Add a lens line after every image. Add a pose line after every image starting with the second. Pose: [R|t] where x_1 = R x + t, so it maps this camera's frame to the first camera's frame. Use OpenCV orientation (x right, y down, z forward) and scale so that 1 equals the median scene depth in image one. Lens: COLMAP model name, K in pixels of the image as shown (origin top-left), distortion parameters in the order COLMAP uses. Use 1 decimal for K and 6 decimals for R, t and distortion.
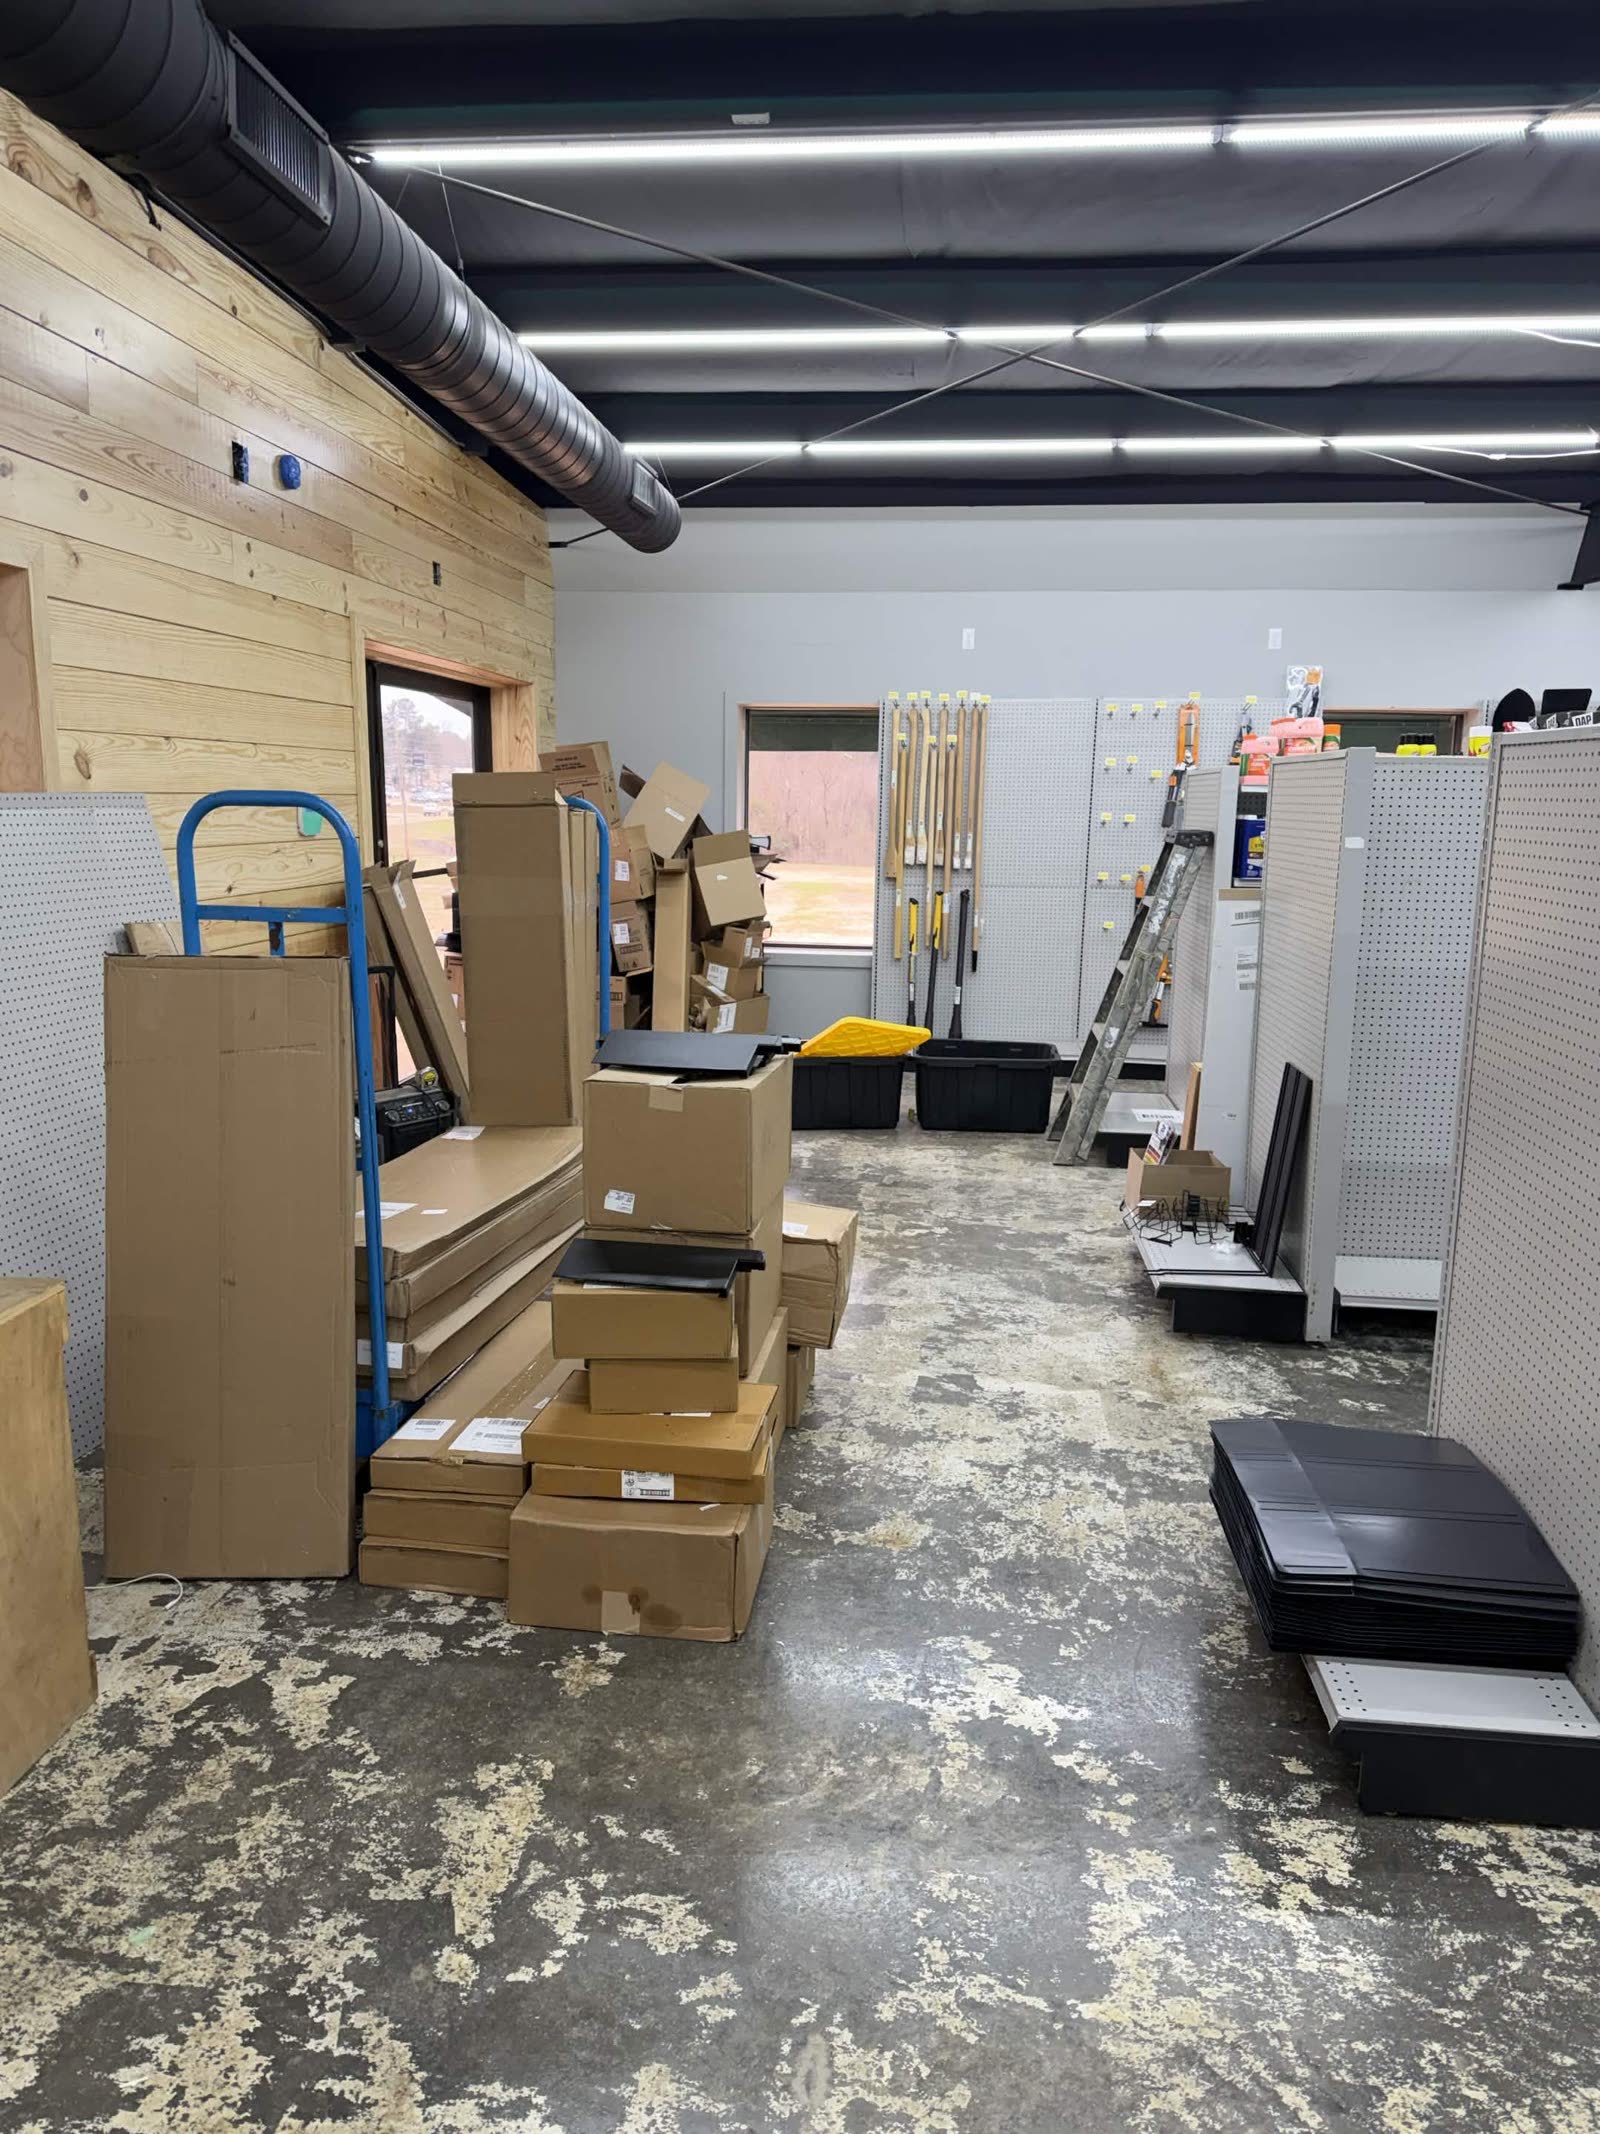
lens RADIAL K [[1501.7, 0, 802.6], [0, 1501.7, 1072.2], [0, 0, 1]] dist [0.005540, -0.004488]
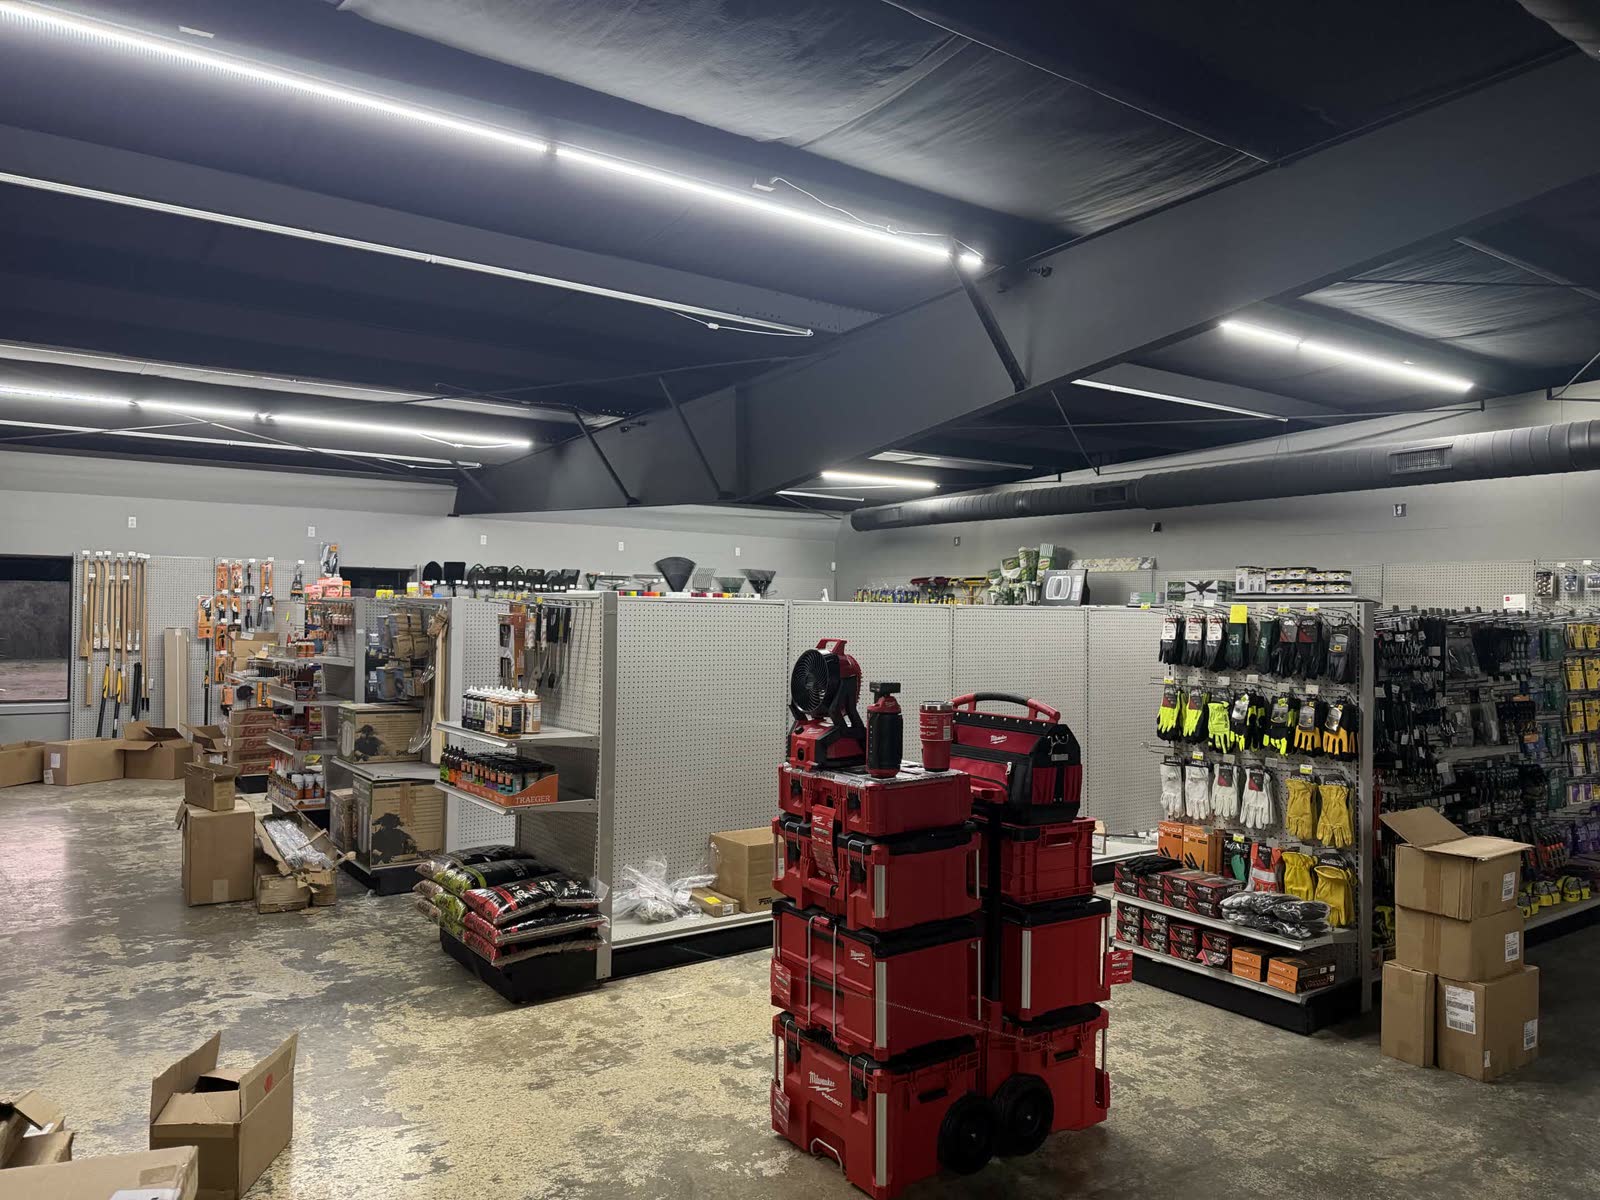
lens RADIAL K [[1125.9, 0, 800.9], [0, 1125.9, 603.2], [0, 0, 1]] dist [0.005540, -0.004488]
pose [[0.748496, 0.009826, 0.663067, -0.185237], [0.108357, 0.984640, -0.136908, 0.075261], [-0.654227, 0.174323, 0.735934, -0.491875]]
